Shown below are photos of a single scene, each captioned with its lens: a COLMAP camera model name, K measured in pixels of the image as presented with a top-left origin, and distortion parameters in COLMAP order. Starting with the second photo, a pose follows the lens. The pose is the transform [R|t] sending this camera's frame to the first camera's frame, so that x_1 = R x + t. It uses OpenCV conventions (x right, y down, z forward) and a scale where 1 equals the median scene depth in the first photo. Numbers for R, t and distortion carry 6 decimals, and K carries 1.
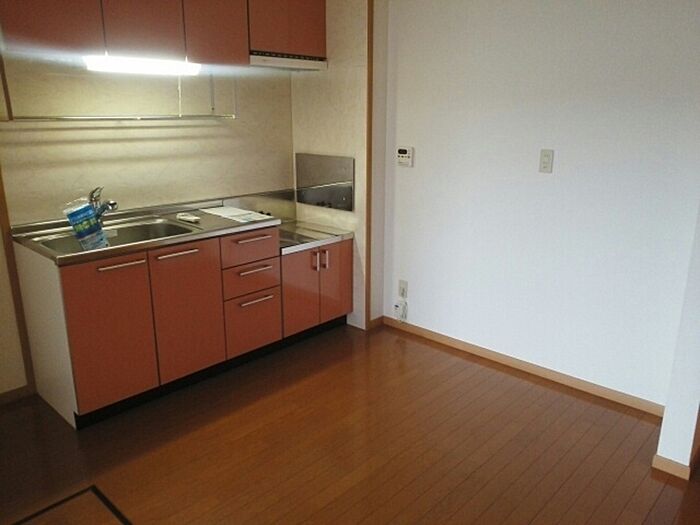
lens RADIAL K [[557.1, 0, 350.3], [0, 557.1, 260.7], [0, 0, 1]] dist [-0.002087, -0.004660]
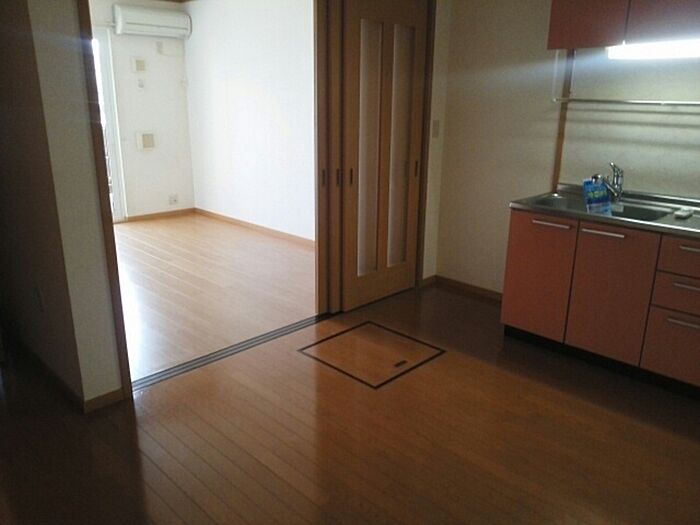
lens RADIAL K [[557.1, 0, 351.7], [0, 557.1, 259.9], [0, 0, 1]] dist [-0.002087, -0.004660]
pose [[-0.026973, 0.288766, -0.957020, 0.693146], [-0.271875, 0.919161, 0.285005, -0.132116], [0.961955, 0.267877, 0.053715, 0.490217]]
